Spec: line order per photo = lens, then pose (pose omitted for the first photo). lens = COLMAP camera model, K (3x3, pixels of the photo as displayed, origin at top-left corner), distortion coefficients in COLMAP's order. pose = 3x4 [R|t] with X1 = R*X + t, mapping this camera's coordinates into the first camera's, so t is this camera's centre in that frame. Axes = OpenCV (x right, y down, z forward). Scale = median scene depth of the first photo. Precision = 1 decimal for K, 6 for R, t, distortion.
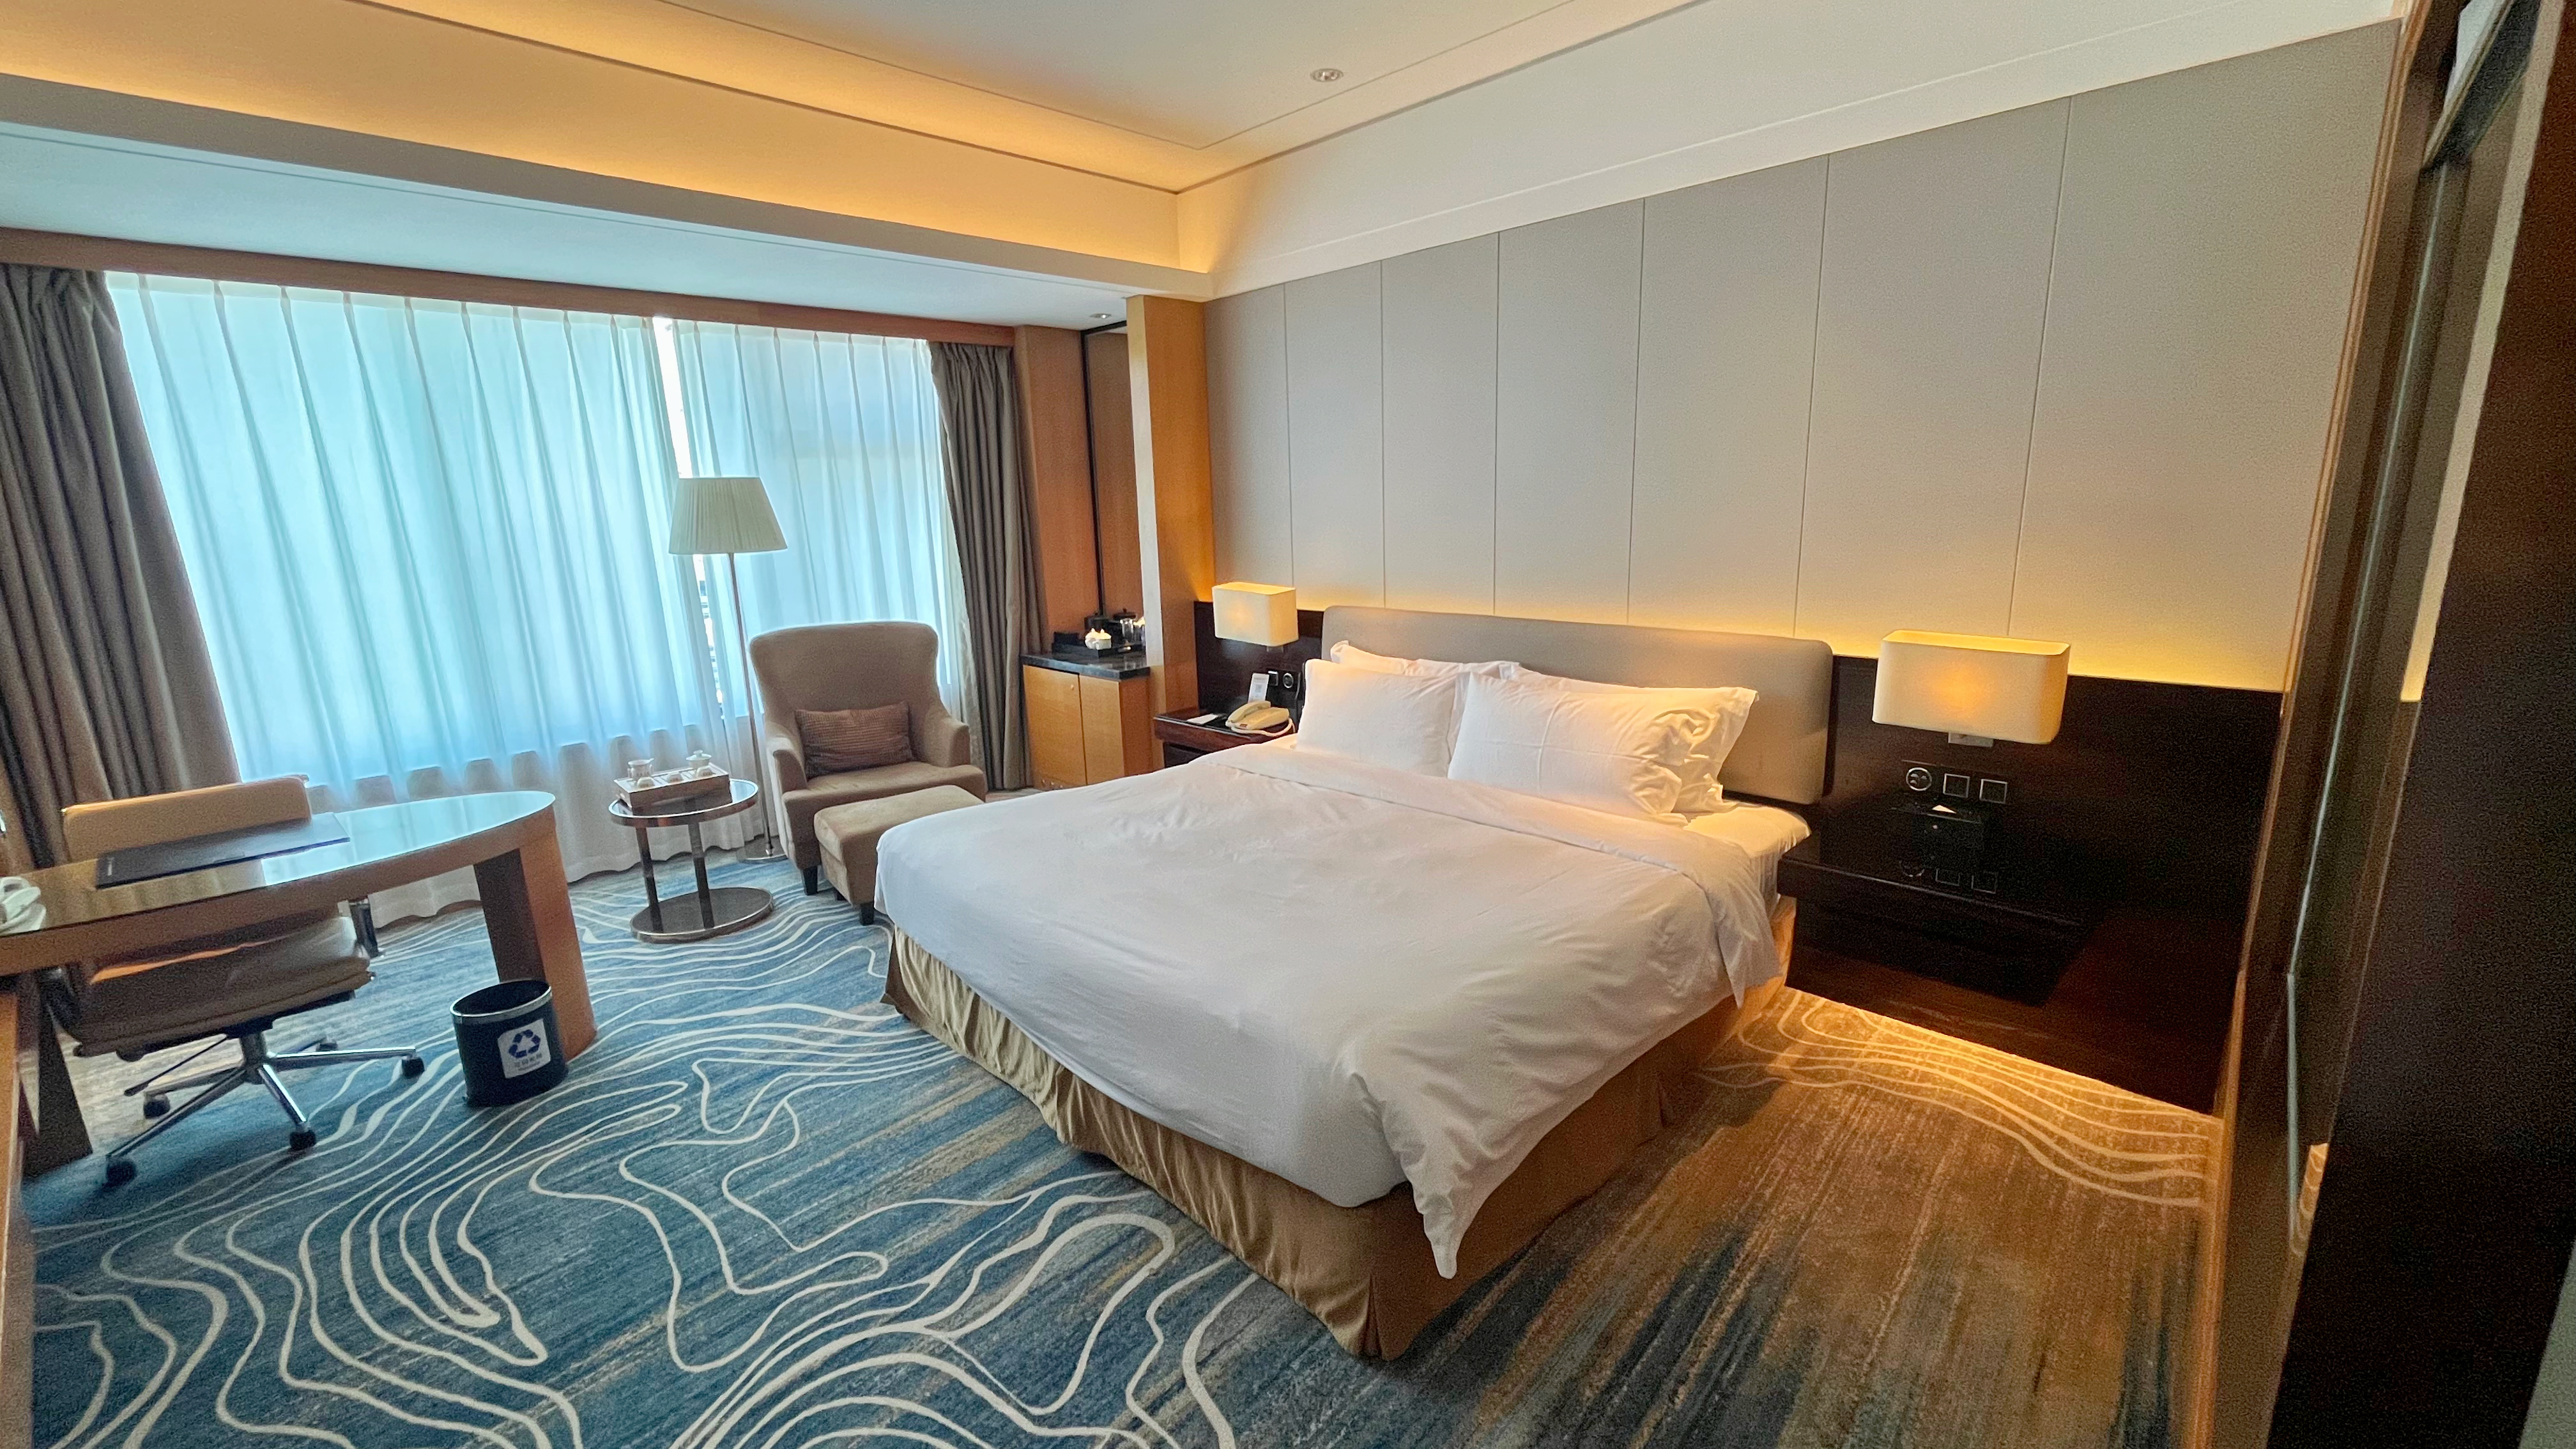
lens RADIAL K [[1055.3, 0, 1284.4], [0, 1055.3, 726.7], [0, 0, 1]] dist [-0.005396, 0.000917]
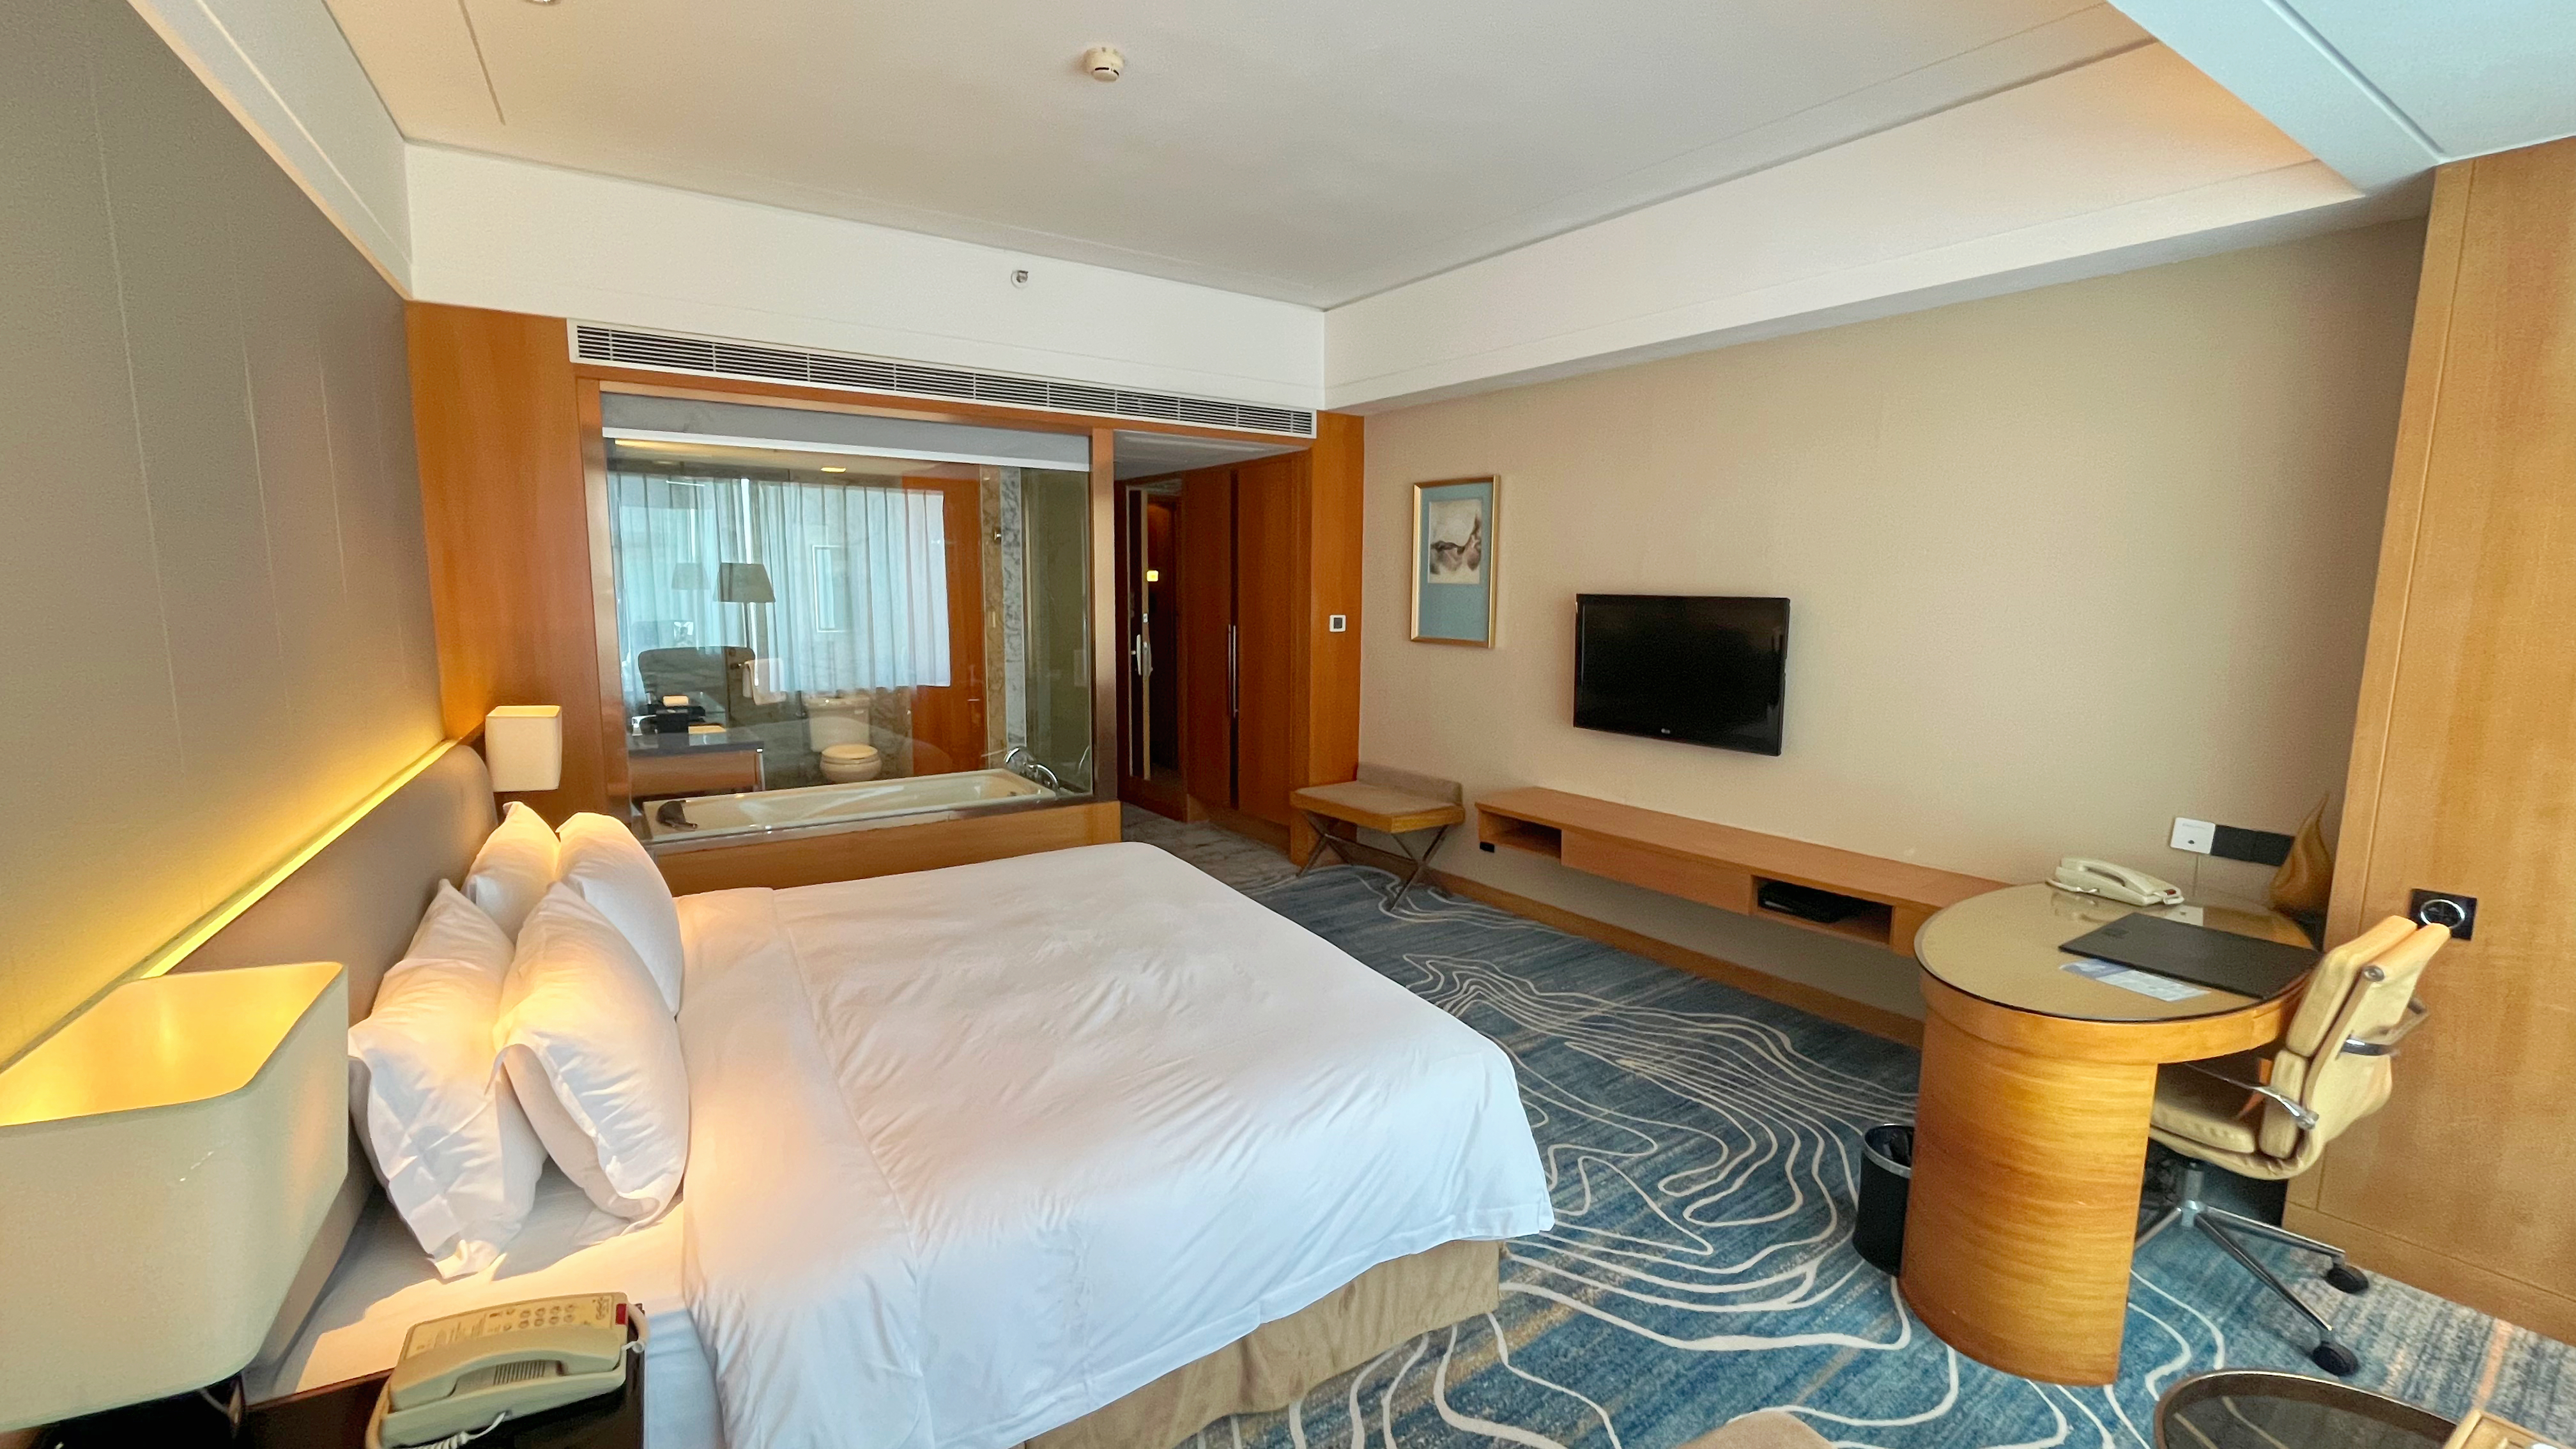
lens RADIAL K [[1055.3, 0, 1285.6], [0, 1055.3, 715.8], [0, 0, 1]] dist [-0.005396, 0.000917]
pose [[-0.975193, -0.006308, 0.221268, -0.439282], [0.068639, 0.941707, 0.329357, -0.382690], [-0.210447, 0.336374, -0.917913, 1.778634]]
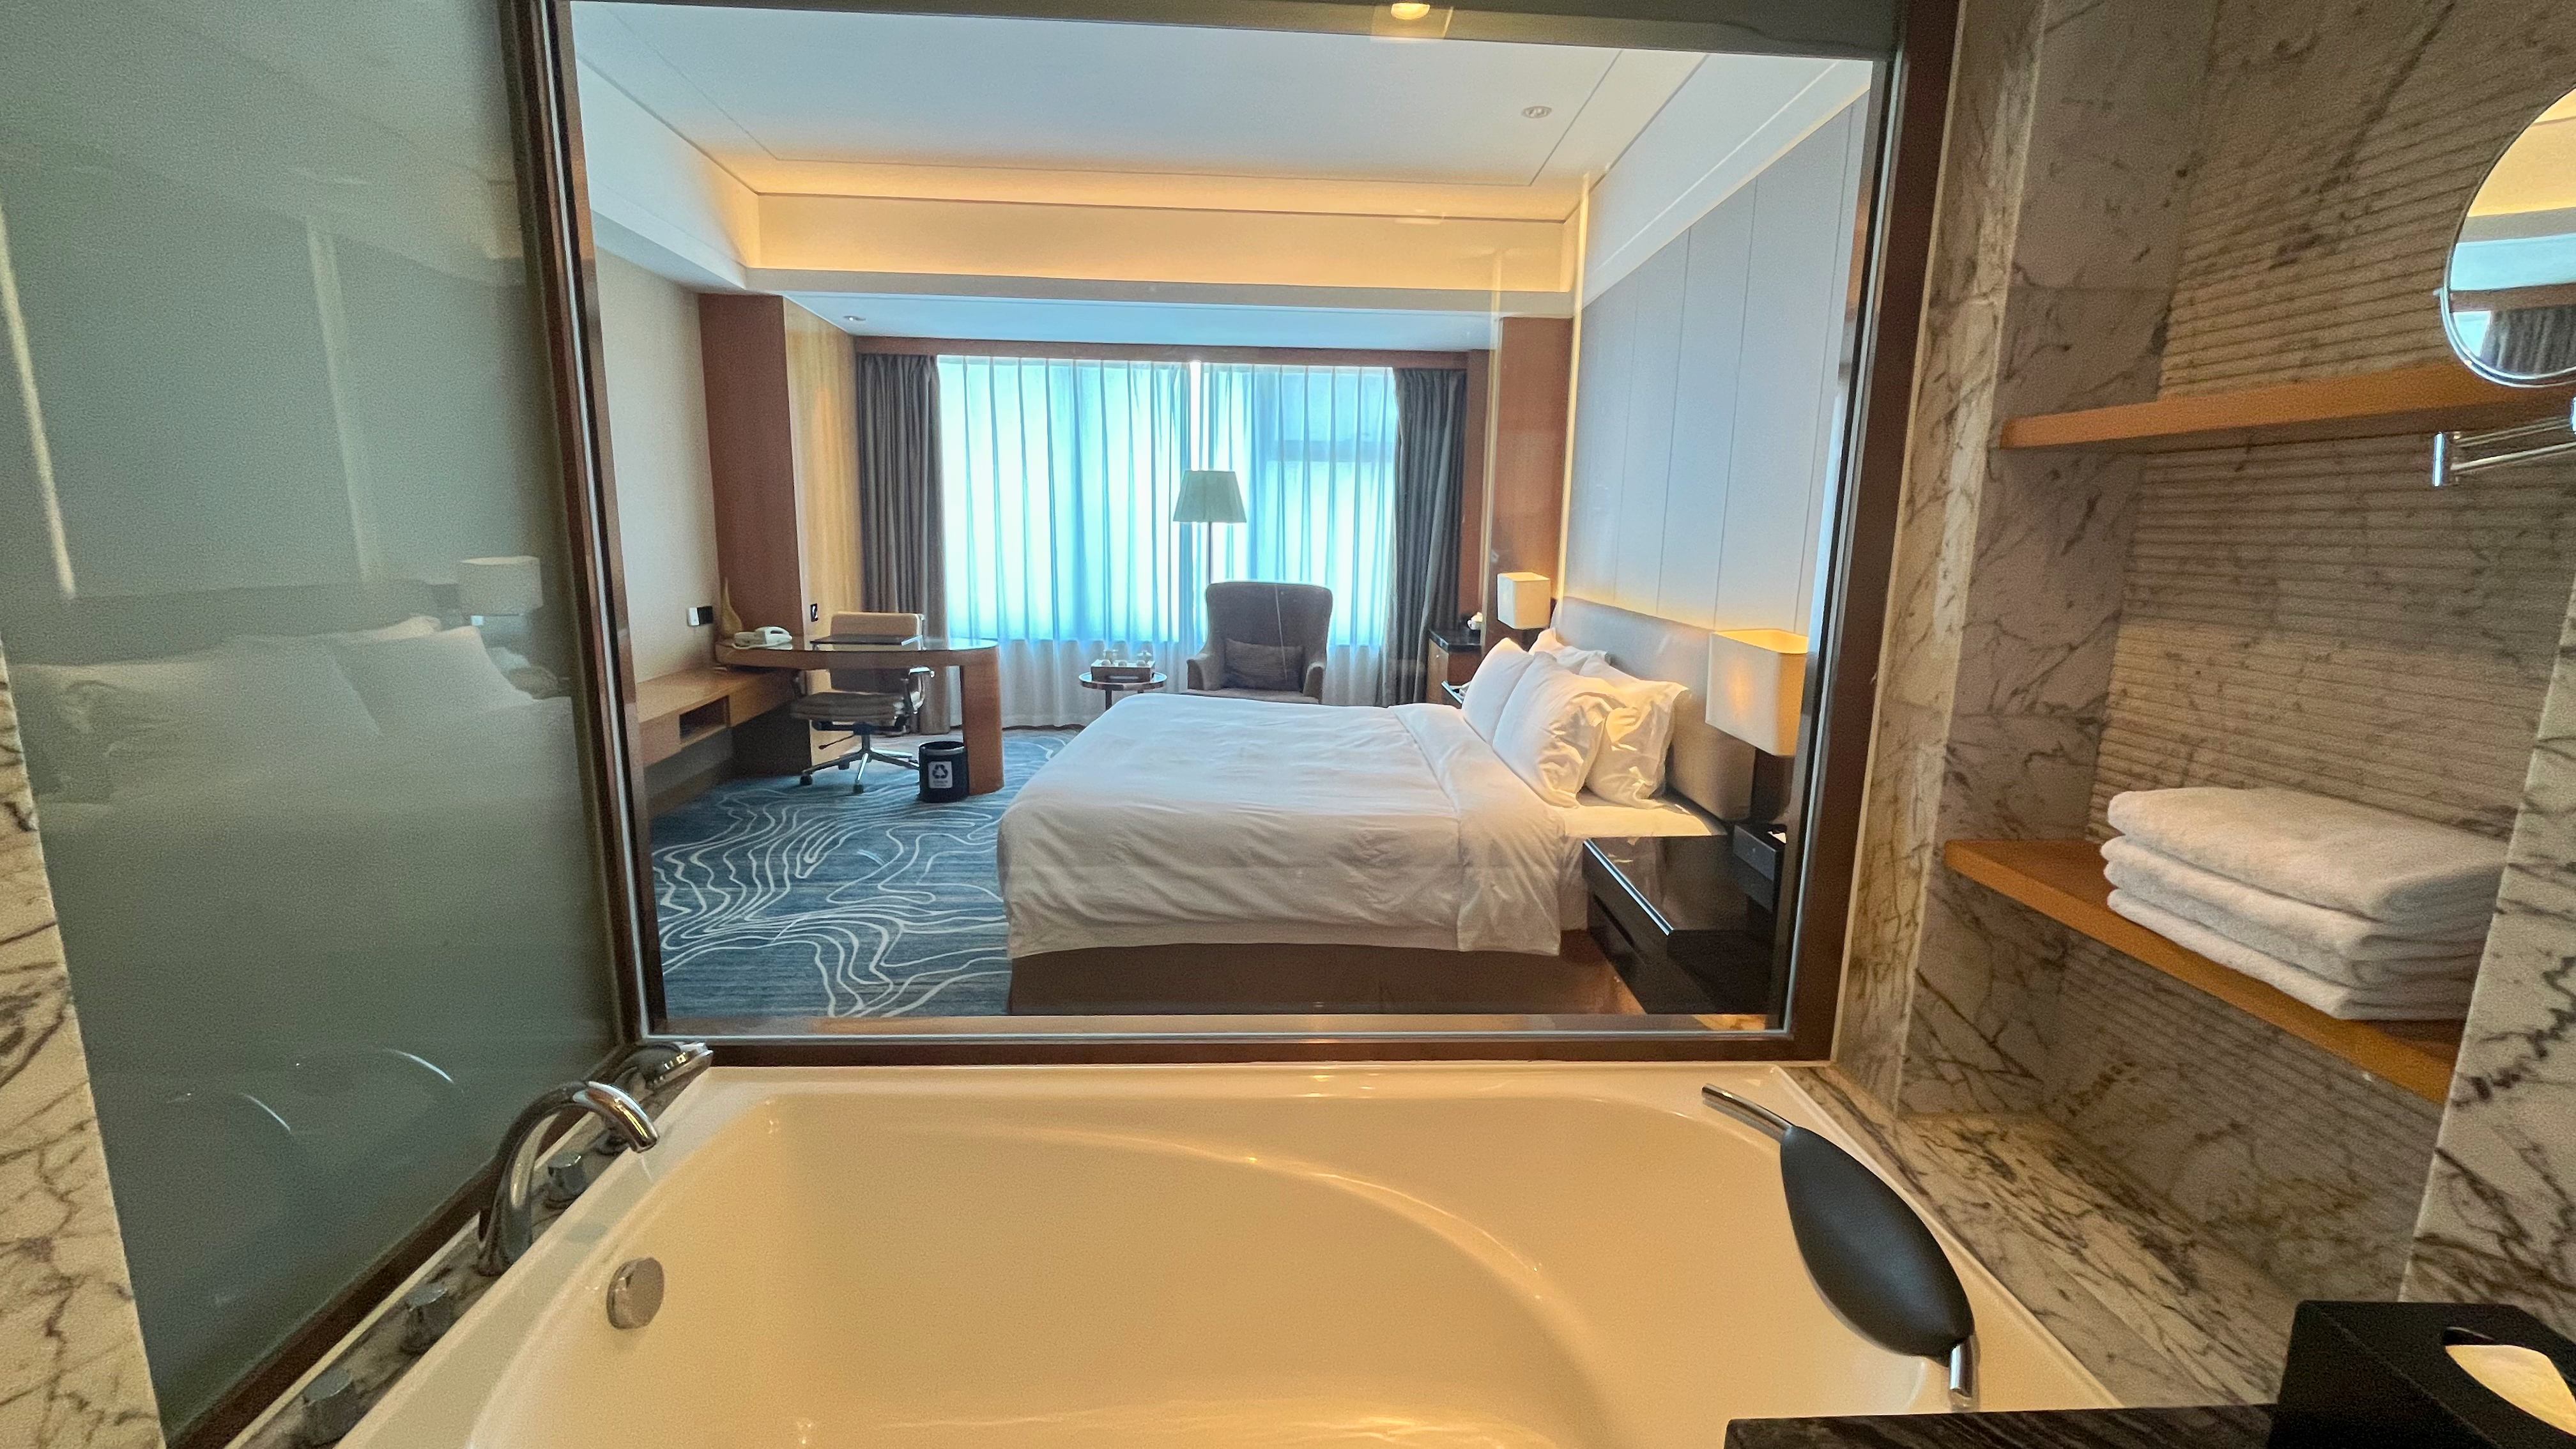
lens RADIAL K [[1061.3, 0, 1276.6], [0, 1061.3, 718.3], [0, 0, 1]] dist [0.009168, 0.000045]
pose [[0.710069, 0.169554, -0.683413, 0.896827], [-0.193536, 0.980189, 0.042099, 0.025128], [0.677013, 0.102372, 0.728817, 0.063281]]
